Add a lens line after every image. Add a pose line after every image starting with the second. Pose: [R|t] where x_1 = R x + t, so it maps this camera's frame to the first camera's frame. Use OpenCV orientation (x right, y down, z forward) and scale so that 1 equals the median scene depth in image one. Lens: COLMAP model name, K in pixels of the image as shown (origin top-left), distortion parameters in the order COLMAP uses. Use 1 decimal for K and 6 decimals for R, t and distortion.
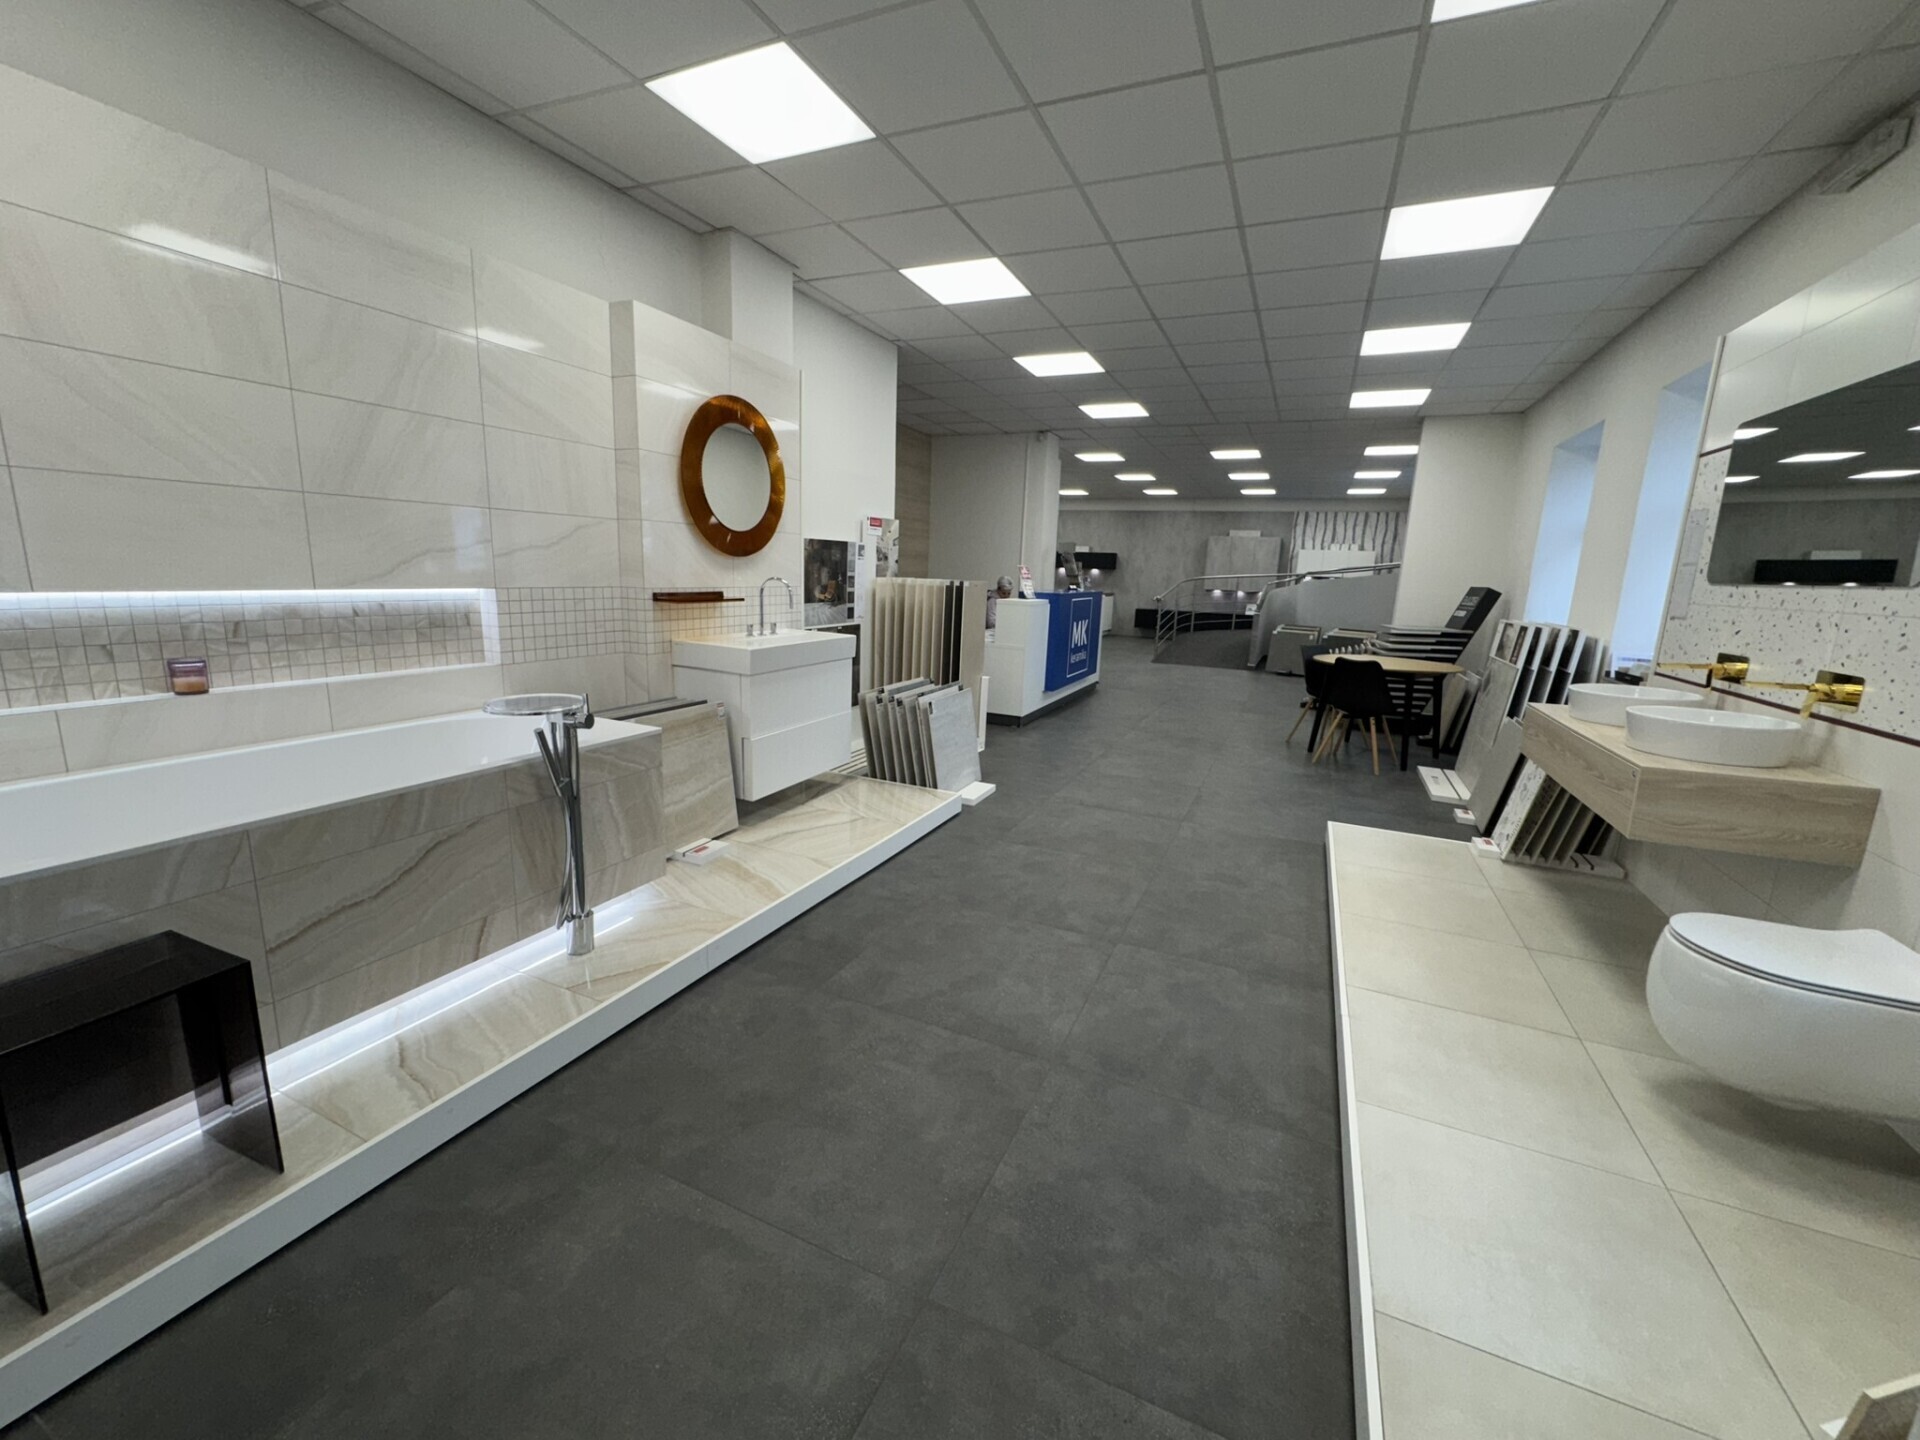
lens RADIAL K [[765.8, 0, 972.8], [0, 765.8, 705.9], [0, 0, 1]] dist [-0.003458, 0.000595]
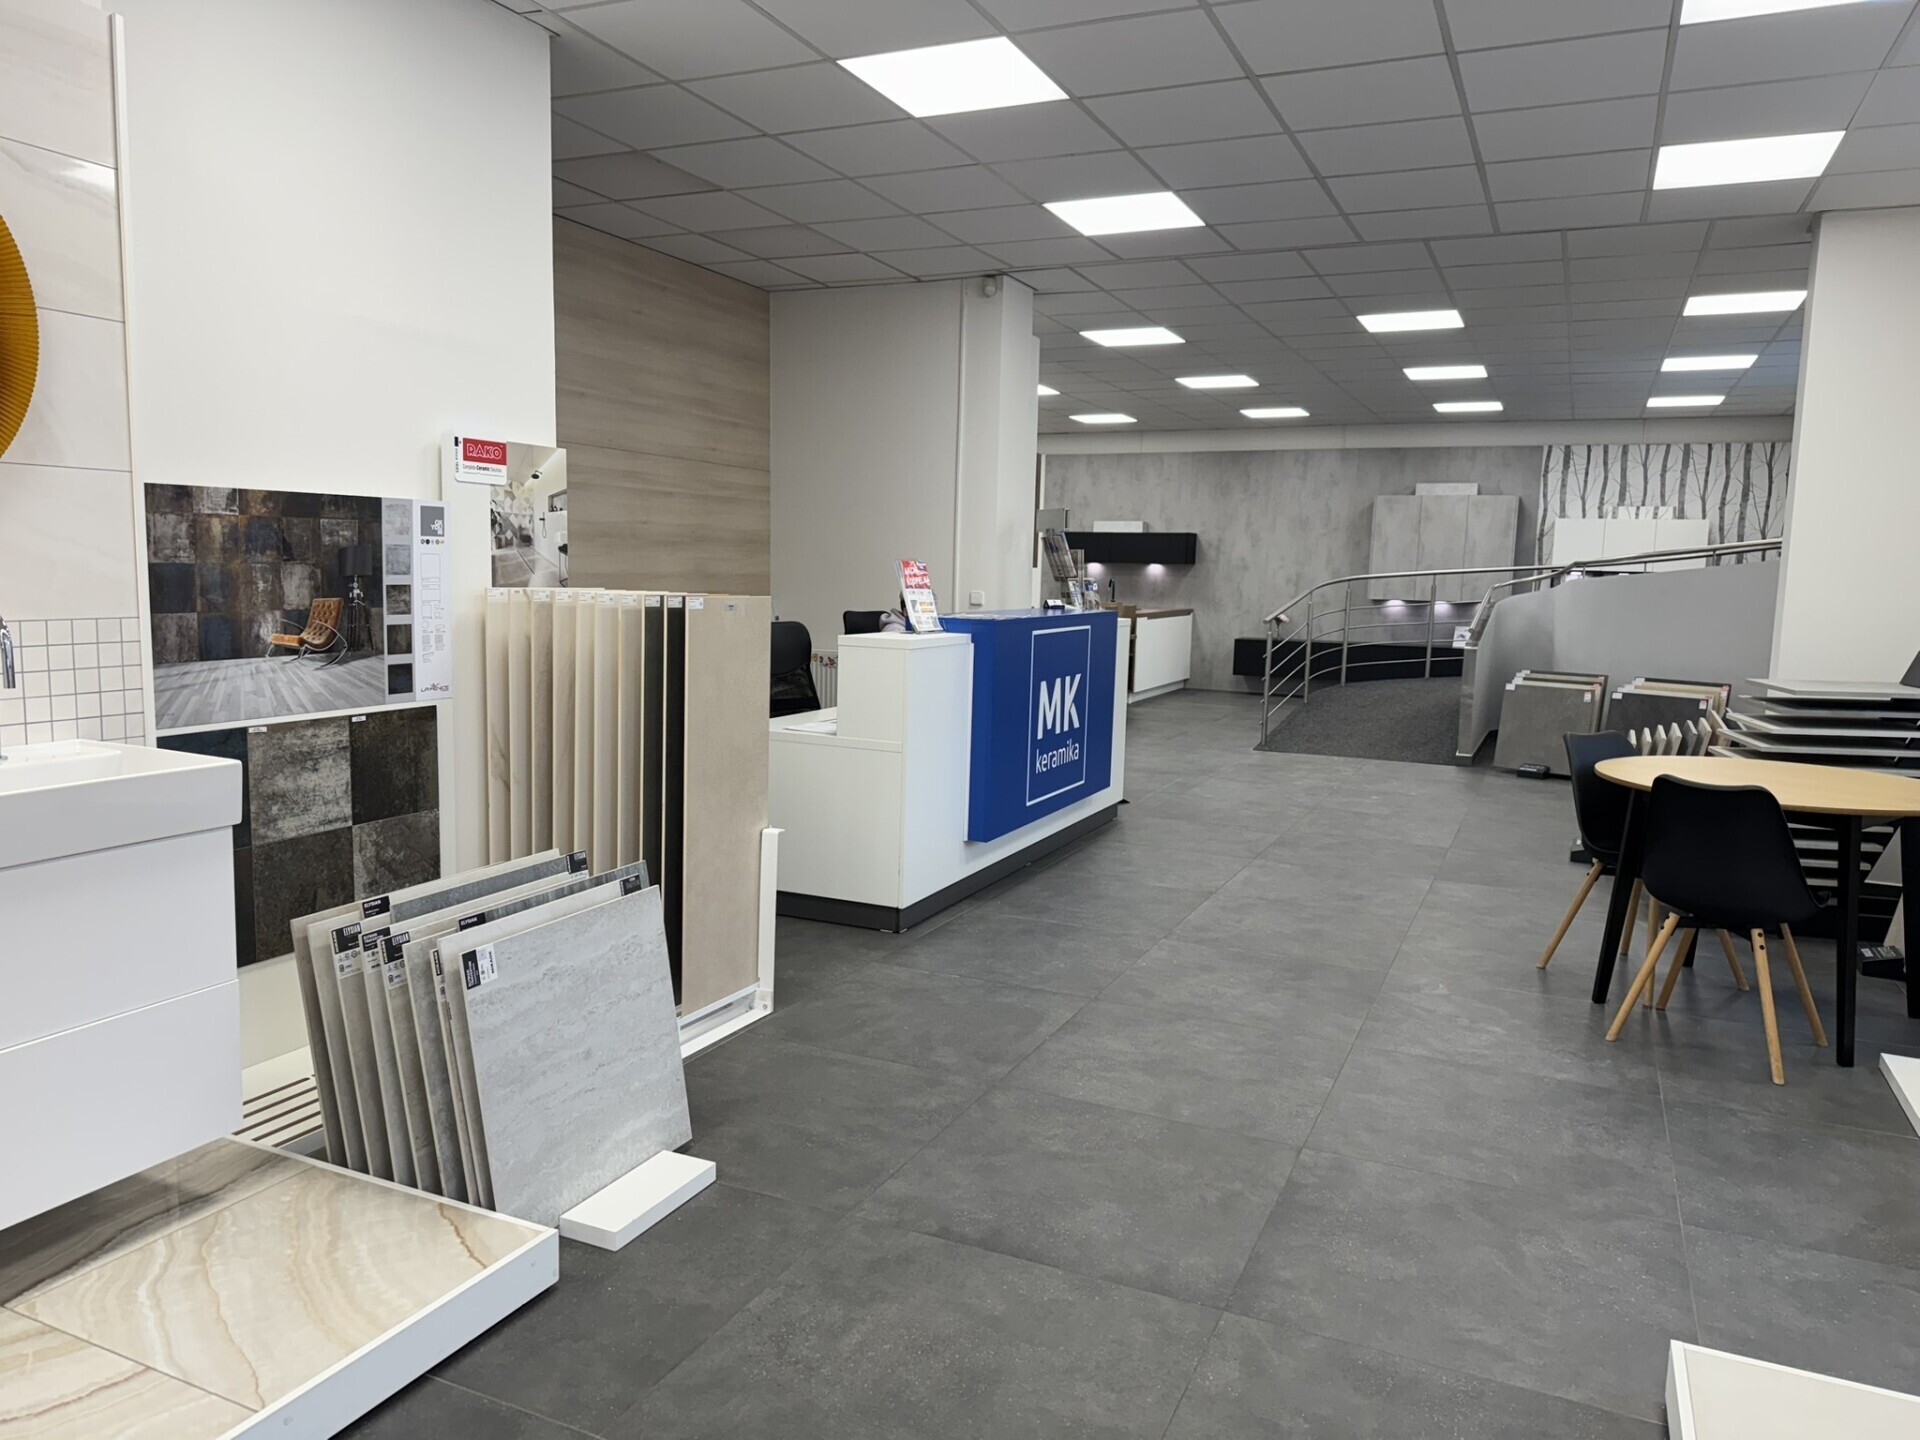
lens RADIAL K [[1337.1, 0, 966.3], [0, 1337.1, 707.5], [0, 0, 1]] dist [0.046954, -0.069575]
pose [[0.999806, -0.011489, -0.015974, 0.093164], [0.010304, 0.997320, -0.072428, -0.035951], [0.016763, 0.072249, 0.997246, 0.212570]]
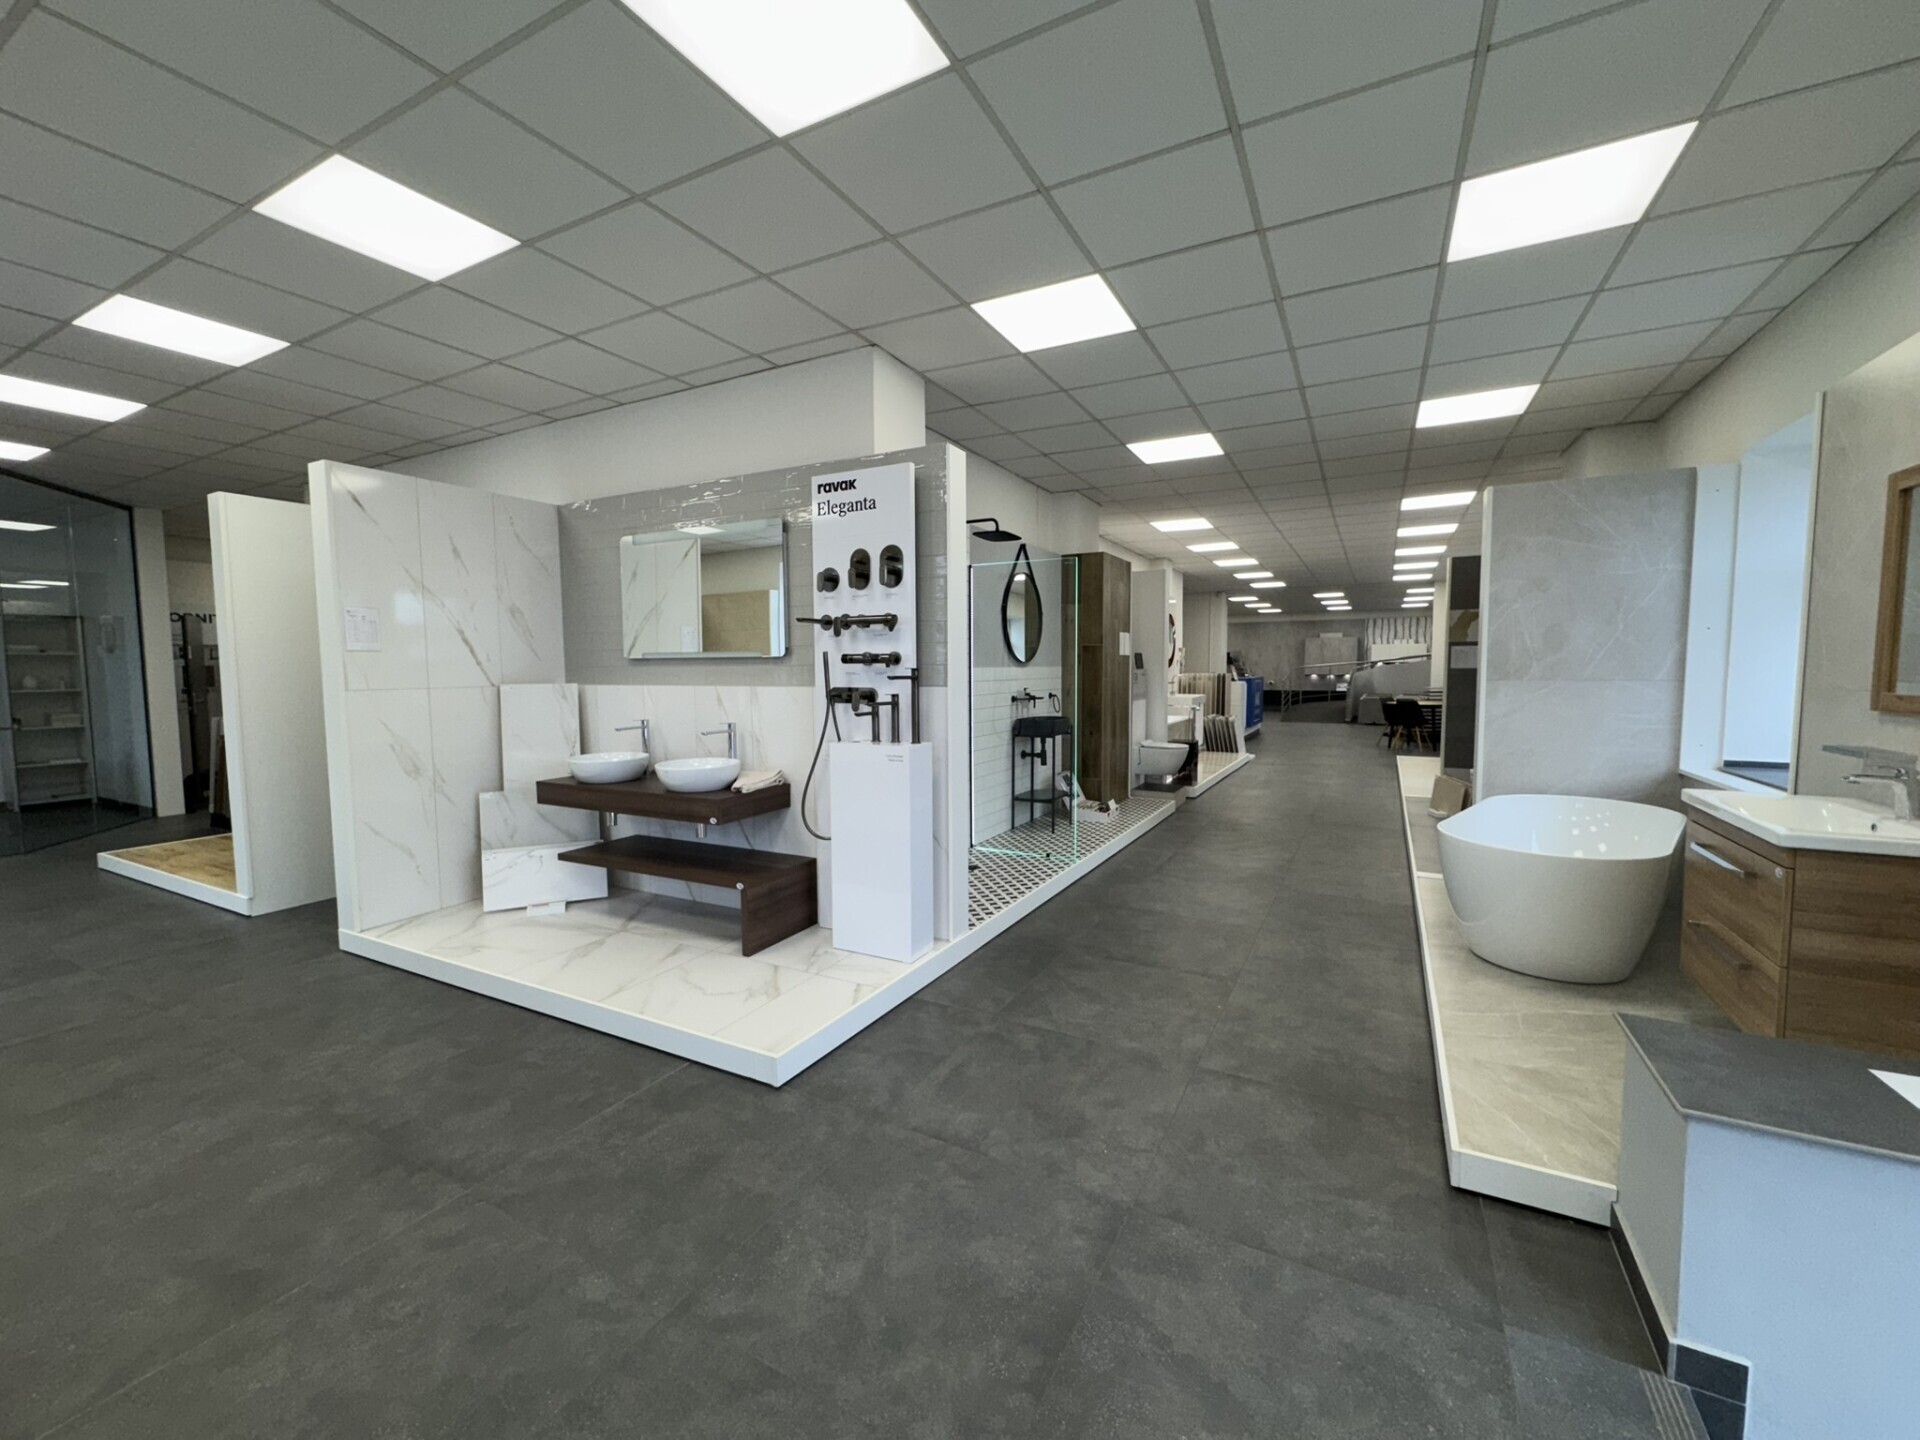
lens RADIAL K [[765.8, 0, 951.2], [0, 765.8, 732.3], [0, 0, 1]] dist [-0.003458, 0.000595]
pose [[0.994191, -0.030281, -0.103285, -0.411089], [0.020906, 0.995661, -0.090672, 0.139699], [0.105583, 0.087986, 0.990510, -0.941378]]
